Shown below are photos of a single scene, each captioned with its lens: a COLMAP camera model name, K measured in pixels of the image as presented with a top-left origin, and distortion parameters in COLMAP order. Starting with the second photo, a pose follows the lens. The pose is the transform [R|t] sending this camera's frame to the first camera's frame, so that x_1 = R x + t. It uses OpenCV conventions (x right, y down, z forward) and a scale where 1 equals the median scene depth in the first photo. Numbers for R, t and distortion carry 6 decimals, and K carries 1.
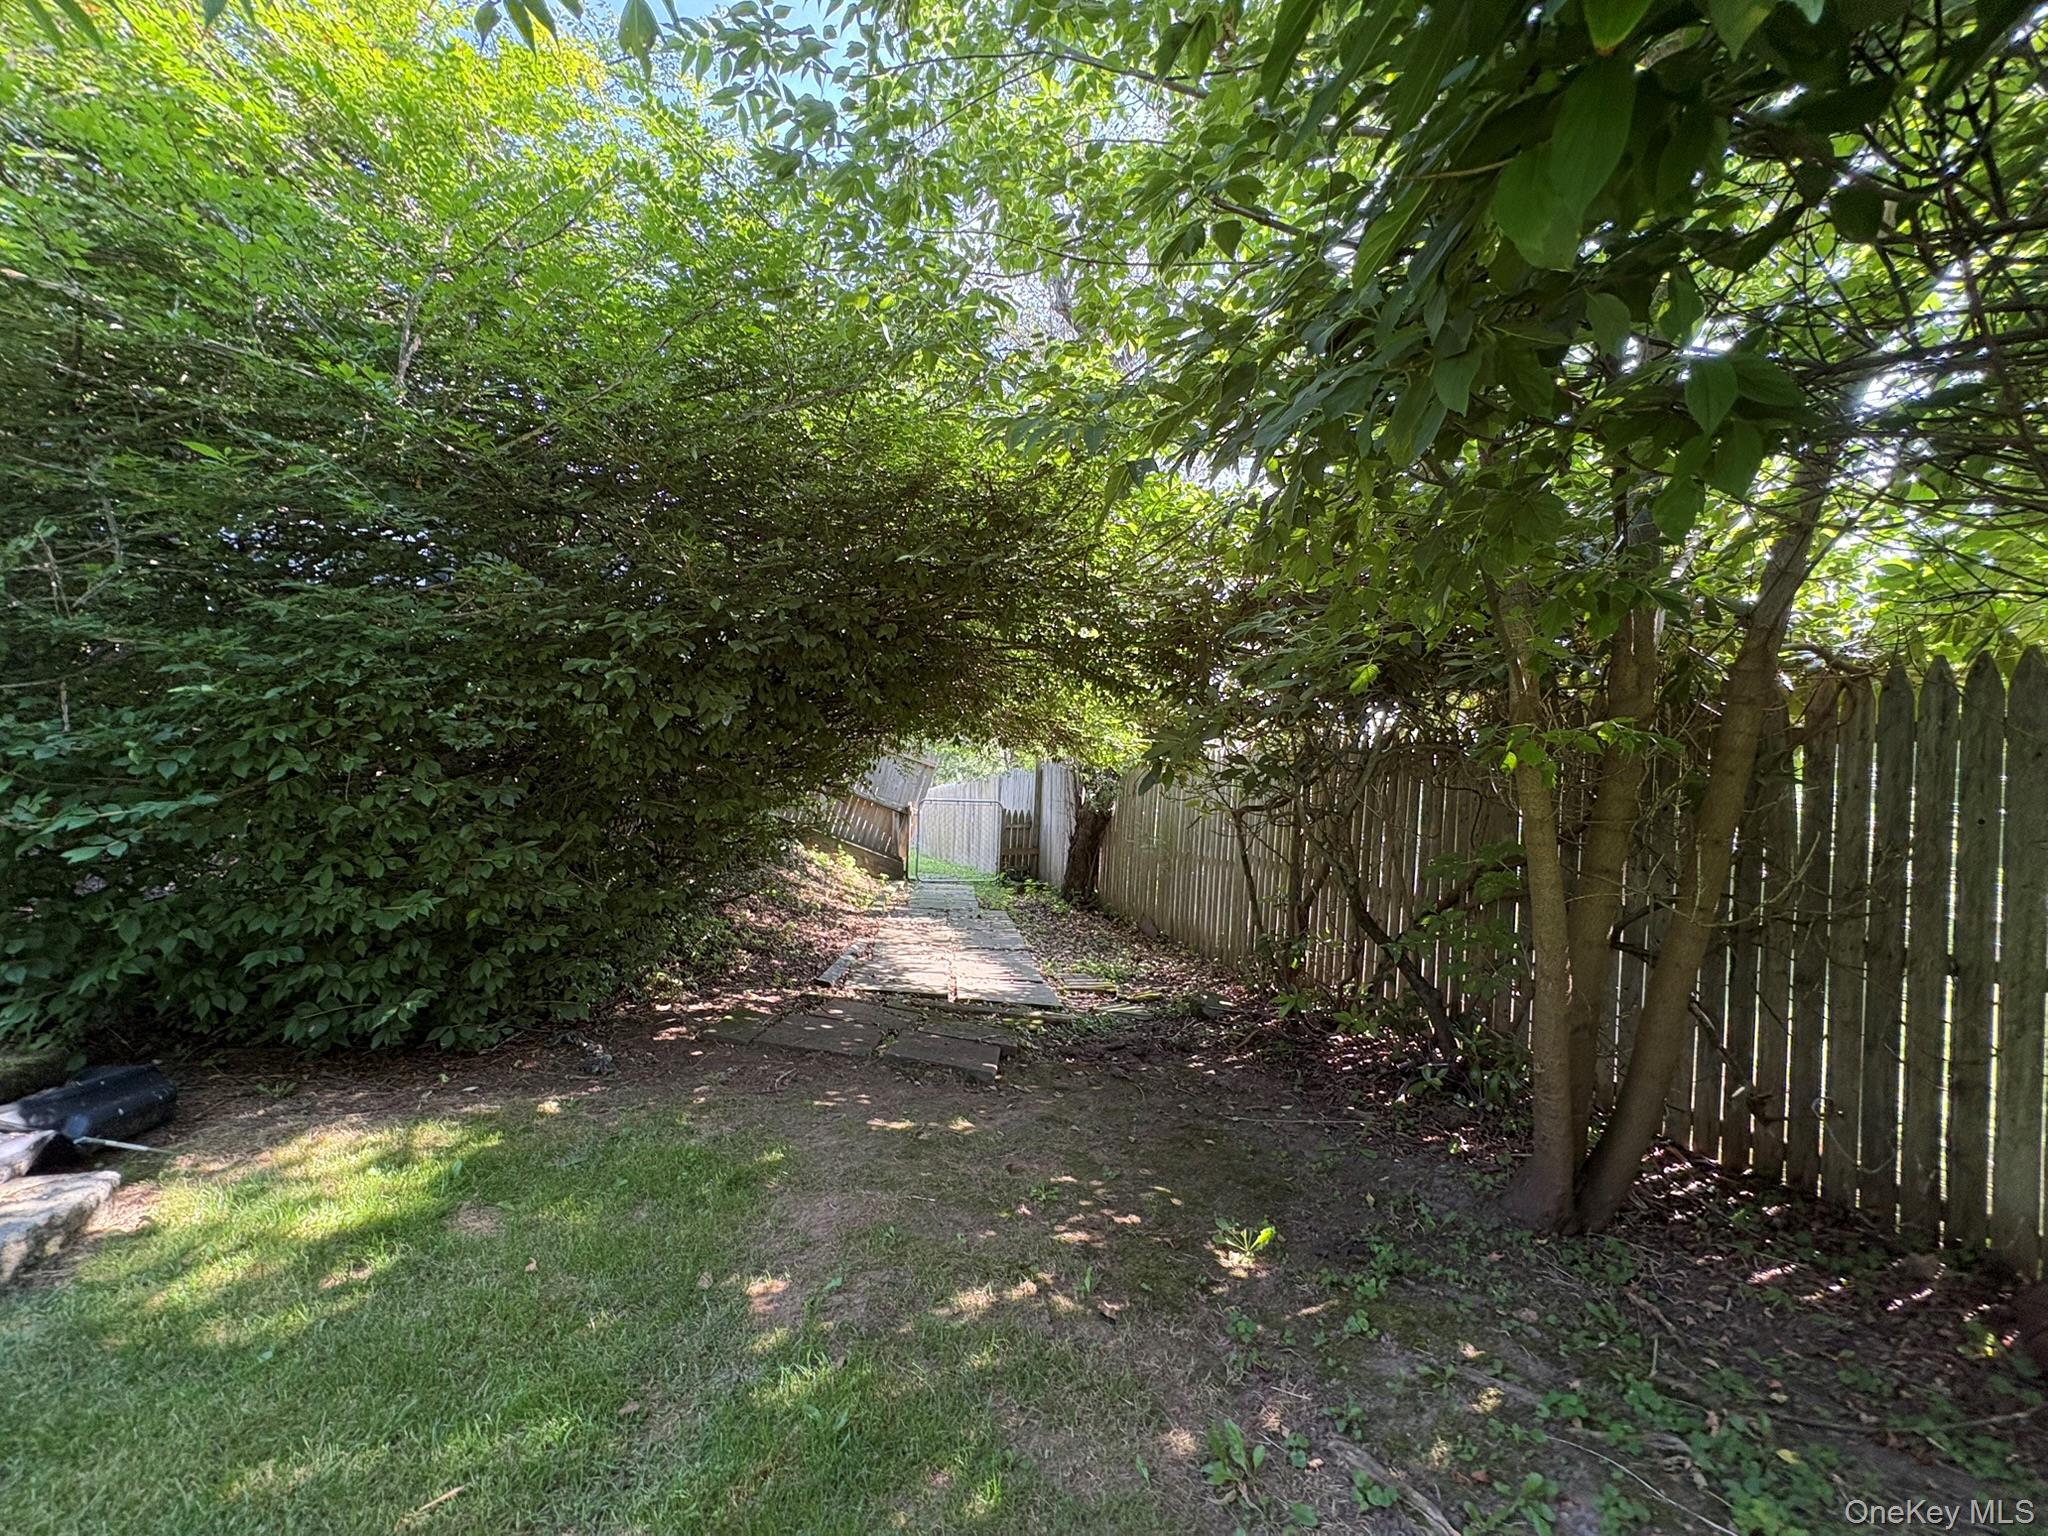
lens RADIAL K [[815.0, 0, 1018.6], [0, 815.0, 774.8], [0, 0, 1]] dist [-0.000077, 0.000283]
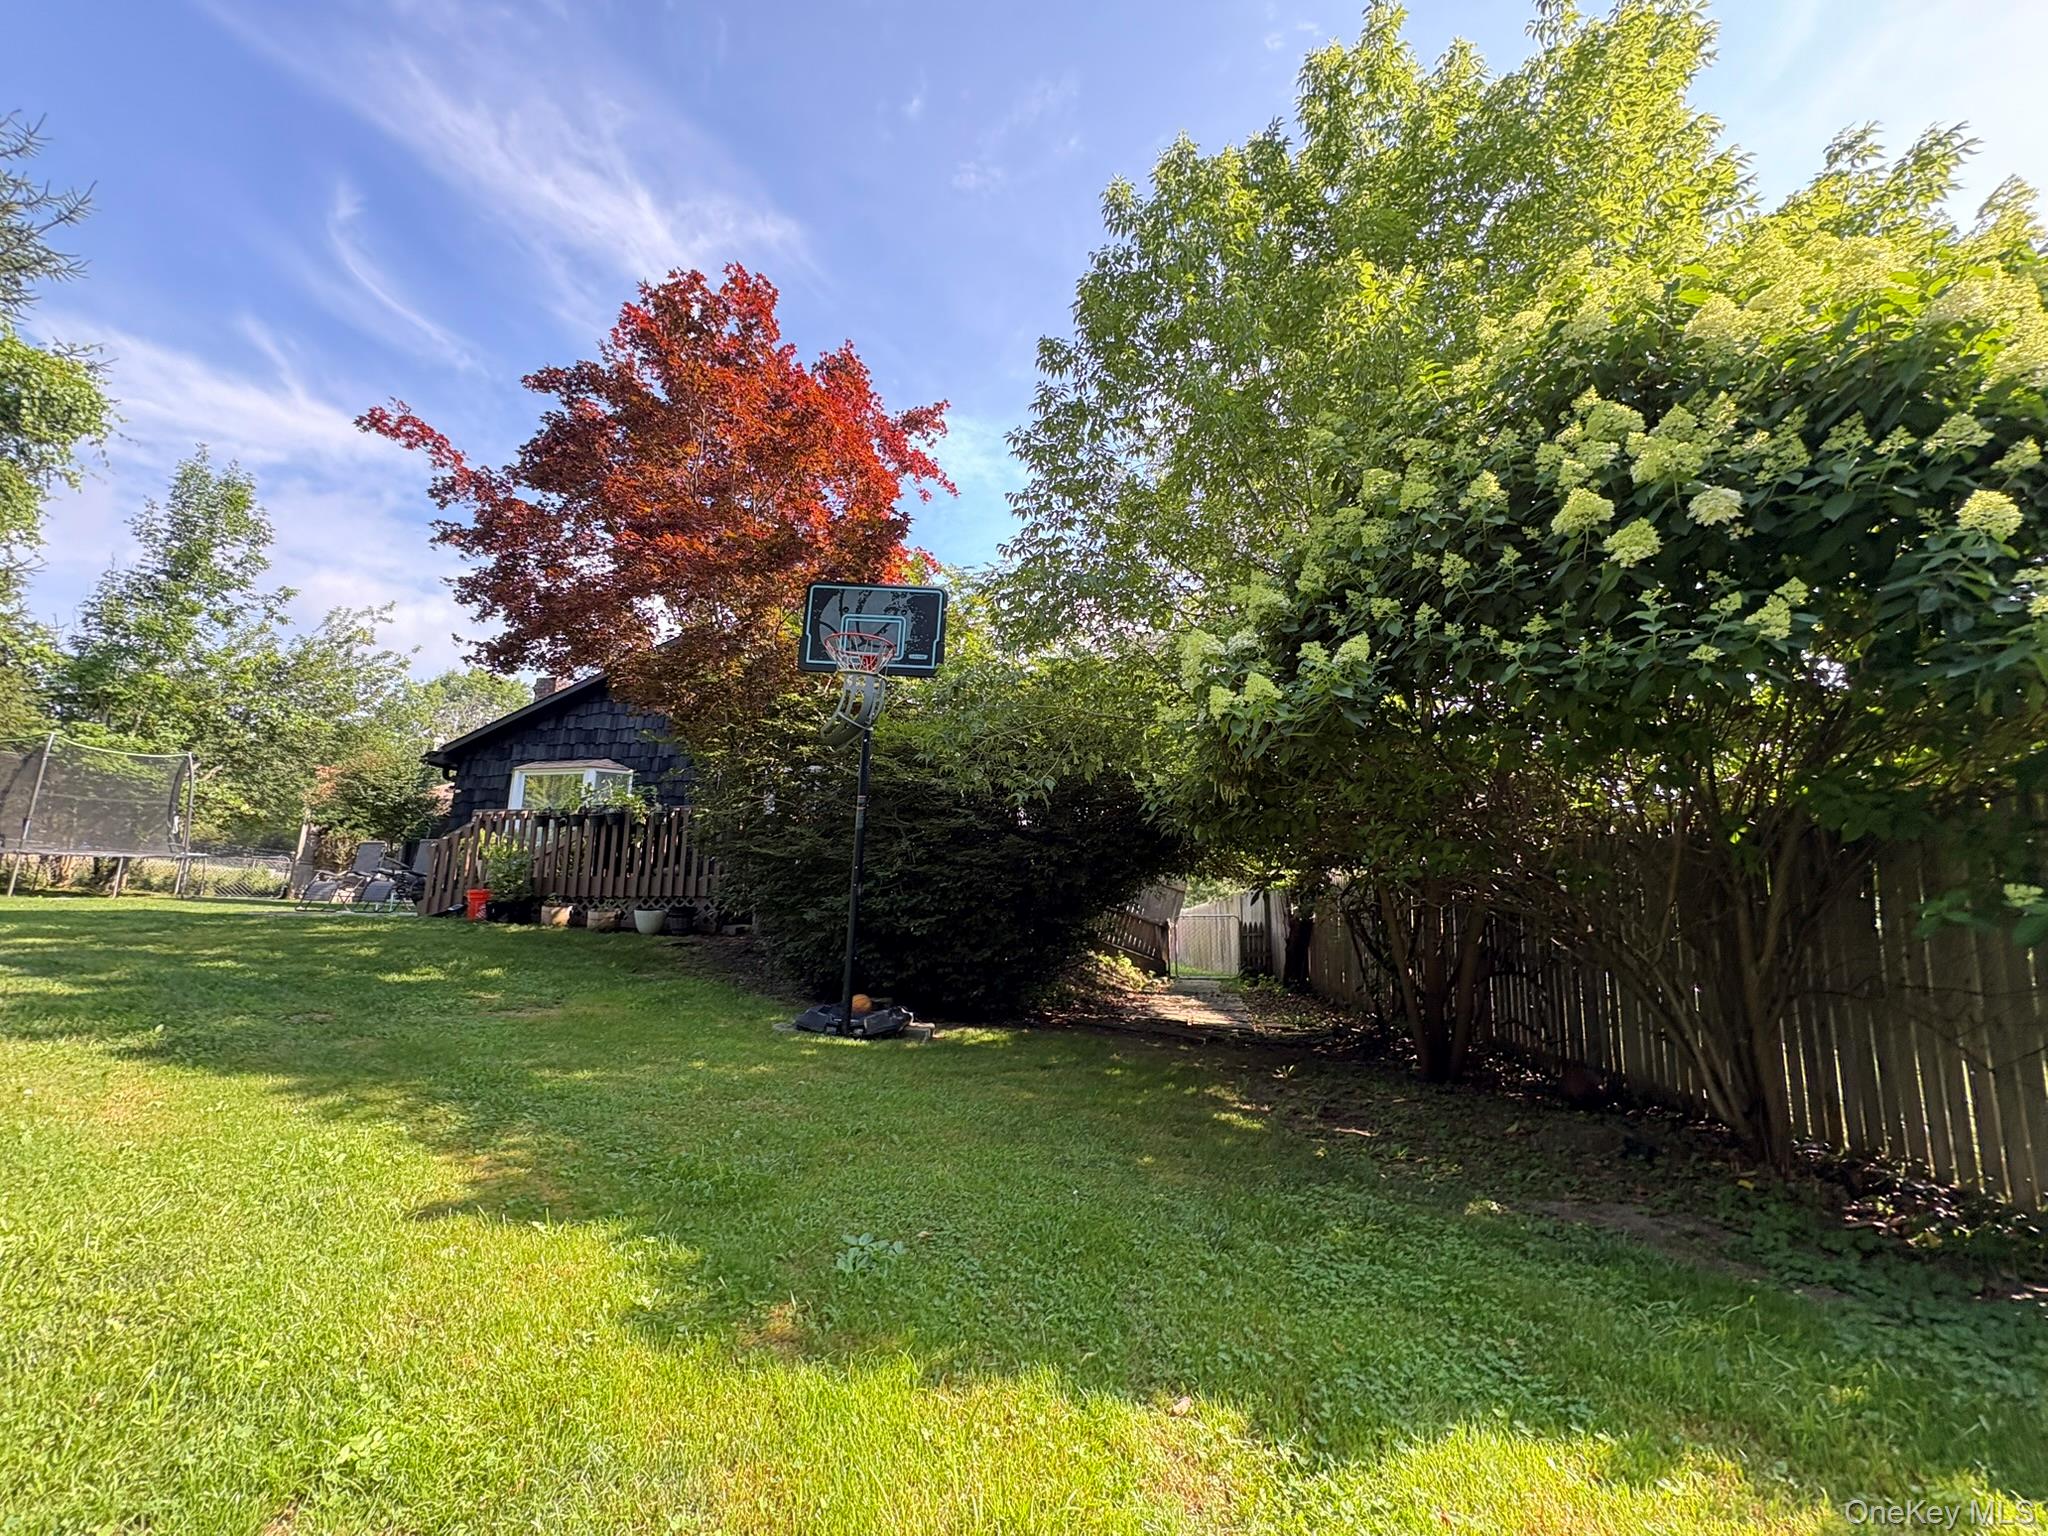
lens RADIAL K [[815.0, 0, 1027.6], [0, 815.0, 776.6], [0, 0, 1]] dist [-0.000077, 0.000283]
pose [[0.951024, -0.082298, -0.297960, 0.074965], [0.038067, 0.987752, -0.151319, -0.003486], [0.306763, 0.132565, 0.942509, -0.419107]]
